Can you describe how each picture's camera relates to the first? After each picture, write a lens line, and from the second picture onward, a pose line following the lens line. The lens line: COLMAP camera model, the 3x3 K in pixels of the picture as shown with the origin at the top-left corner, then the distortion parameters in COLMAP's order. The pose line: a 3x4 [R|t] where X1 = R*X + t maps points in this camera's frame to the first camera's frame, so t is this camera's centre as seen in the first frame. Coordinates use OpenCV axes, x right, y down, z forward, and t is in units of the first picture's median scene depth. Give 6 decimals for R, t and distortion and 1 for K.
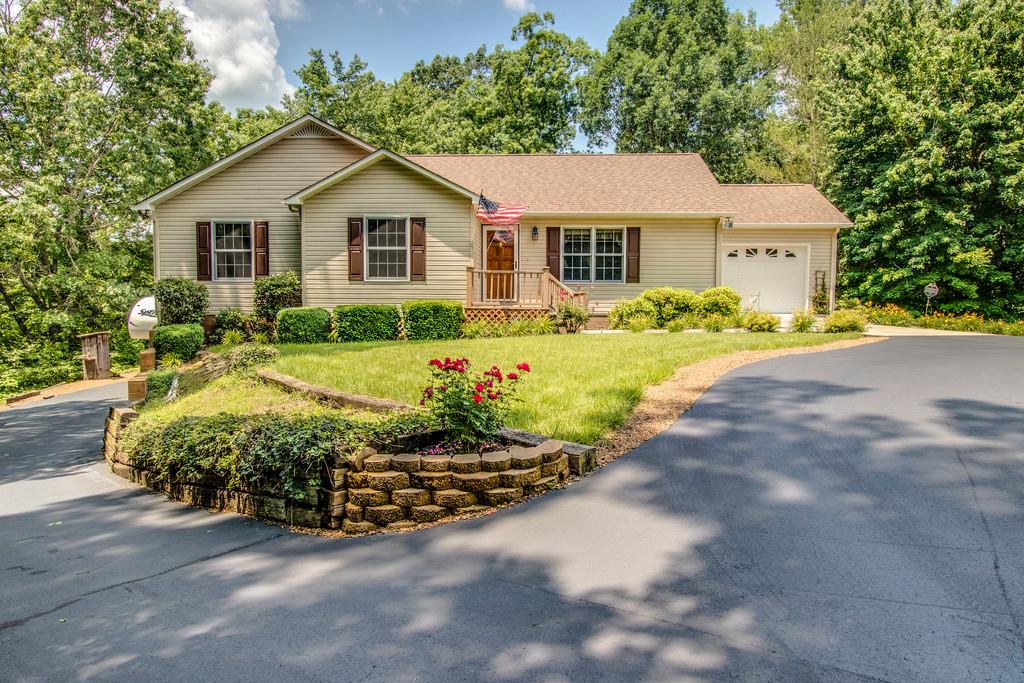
lens RADIAL K [[730.9, 0, 512.0], [0, 730.9, 341.5], [0, 0, 1]] dist [-0.019467, 0.001110]
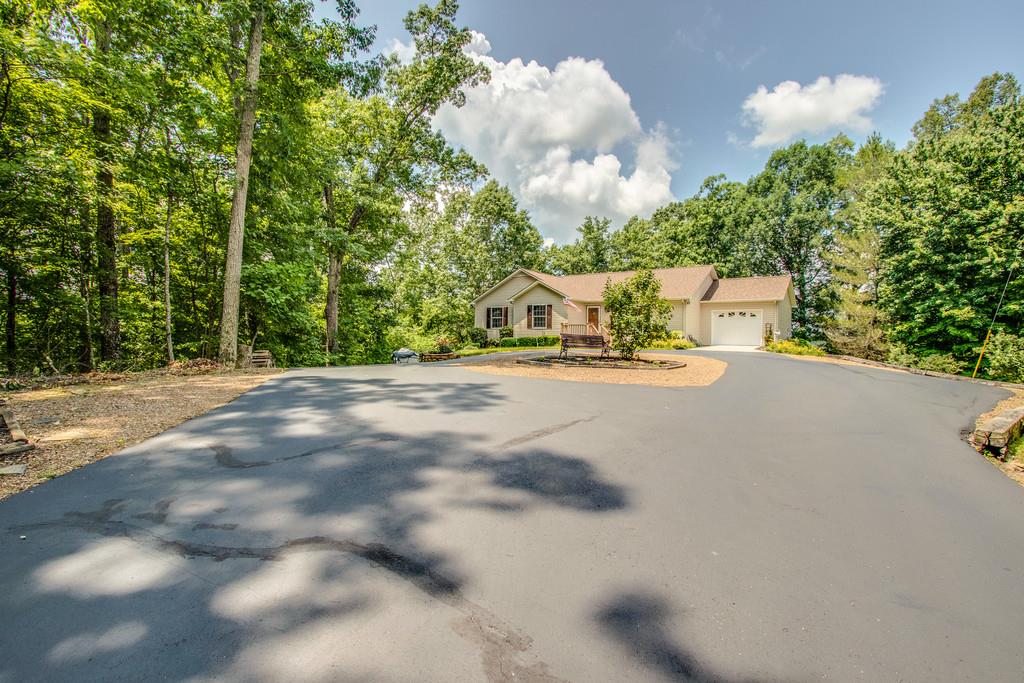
lens RADIAL K [[511.5, 0, 496.0], [0, 511.5, 341.8], [0, 0, 1]] dist [-0.019873, 0.000807]
pose [[0.811640, 0.013189, -0.584009, 0.751206], [-0.052314, 0.997369, -0.050180, 0.064266], [0.581811, 0.071280, 0.810195, -0.570642]]
